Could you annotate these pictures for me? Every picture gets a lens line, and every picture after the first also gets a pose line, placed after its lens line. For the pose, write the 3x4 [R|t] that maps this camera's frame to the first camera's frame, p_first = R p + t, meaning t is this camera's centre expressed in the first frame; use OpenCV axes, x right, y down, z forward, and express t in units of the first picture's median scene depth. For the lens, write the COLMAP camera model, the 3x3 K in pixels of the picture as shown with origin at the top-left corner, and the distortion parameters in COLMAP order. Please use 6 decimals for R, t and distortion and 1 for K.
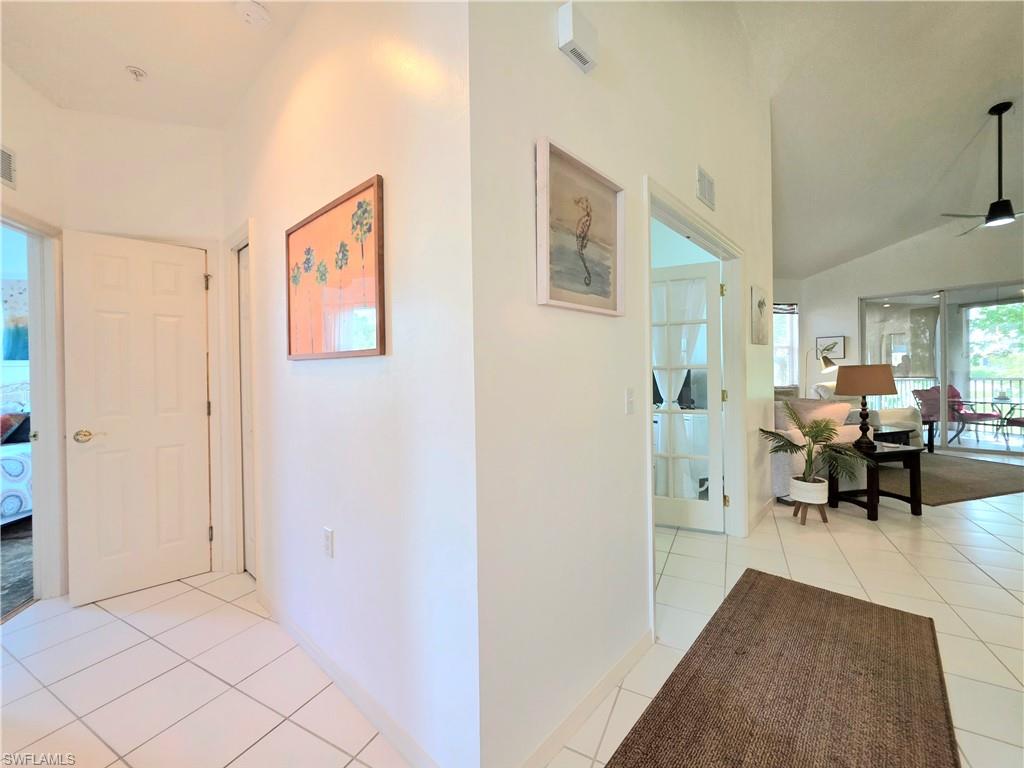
lens RADIAL K [[411.7, 0, 518.1], [0, 411.7, 378.7], [0, 0, 1]] dist [0.000143, 0.000046]
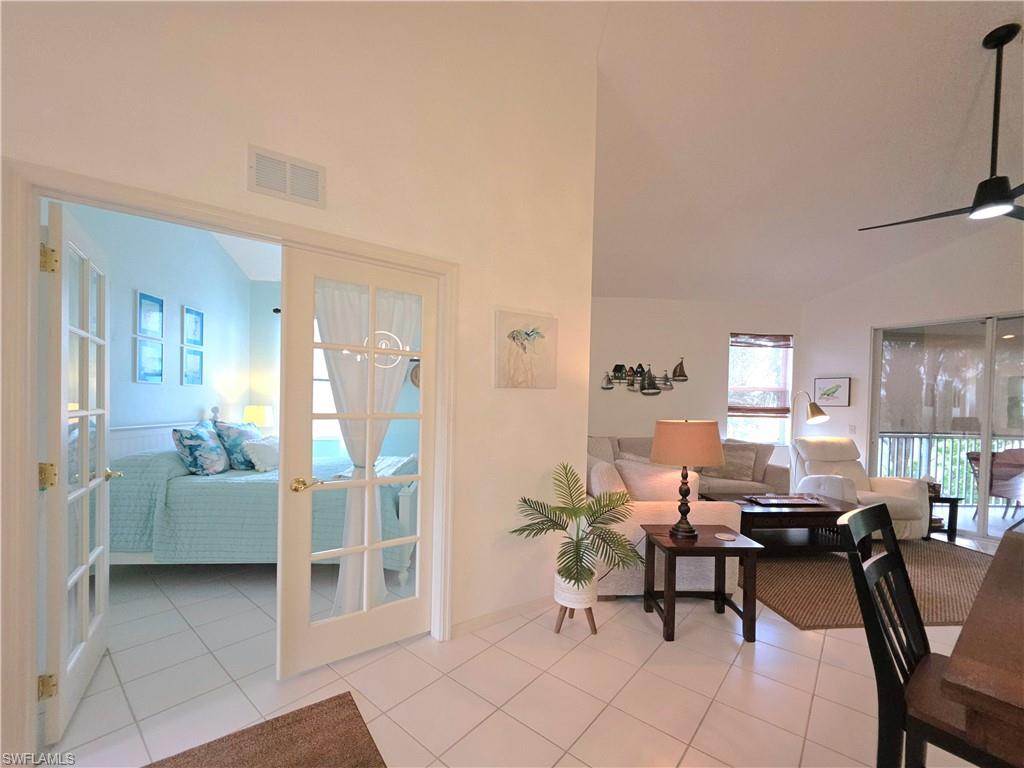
lens RADIAL K [[412.2, 0, 509.4], [0, 412.2, 413.5], [0, 0, 1]] dist [-0.000675, -0.000334]
pose [[0.976056, 0.039530, -0.213898, 0.371285], [-0.037687, 0.999209, 0.012689, -0.023911], [0.214230, -0.004324, 0.976774, 0.124563]]
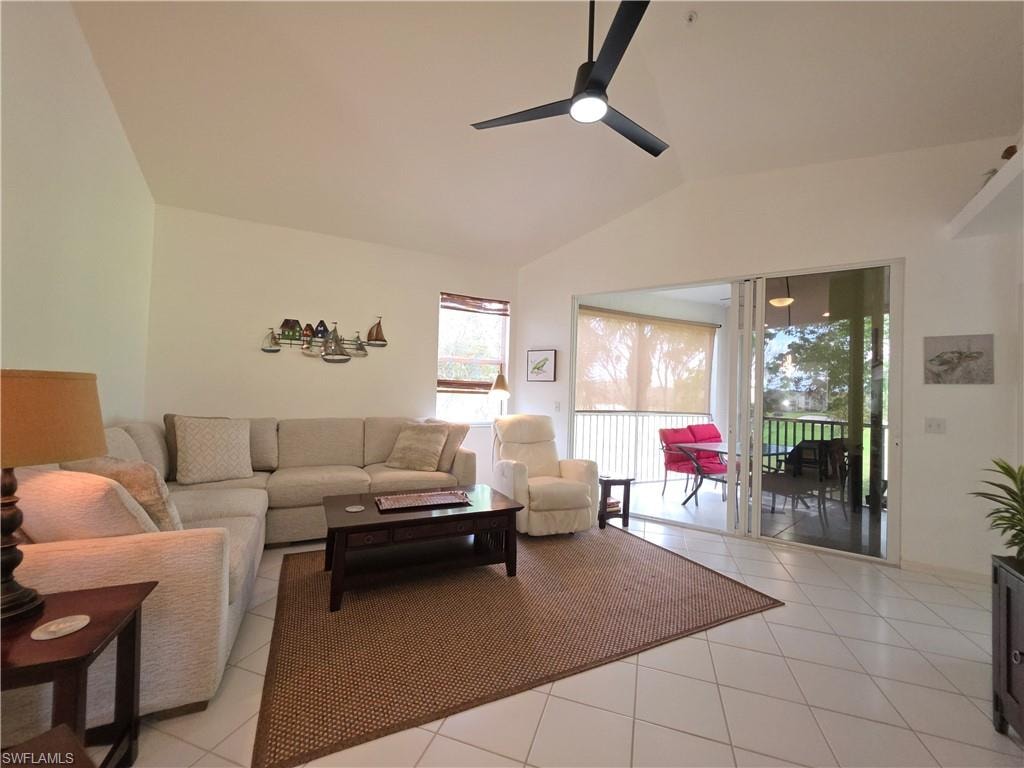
lens RADIAL K [[410.1, 0, 514.7], [0, 410.1, 388.6], [0, 0, 1]] dist [0.000223, 0.000049]
pose [[0.983599, 0.051427, 0.172883, 0.661736], [-0.048830, 0.998622, -0.019242, -0.022297], [-0.173634, 0.010484, 0.984754, 0.353155]]
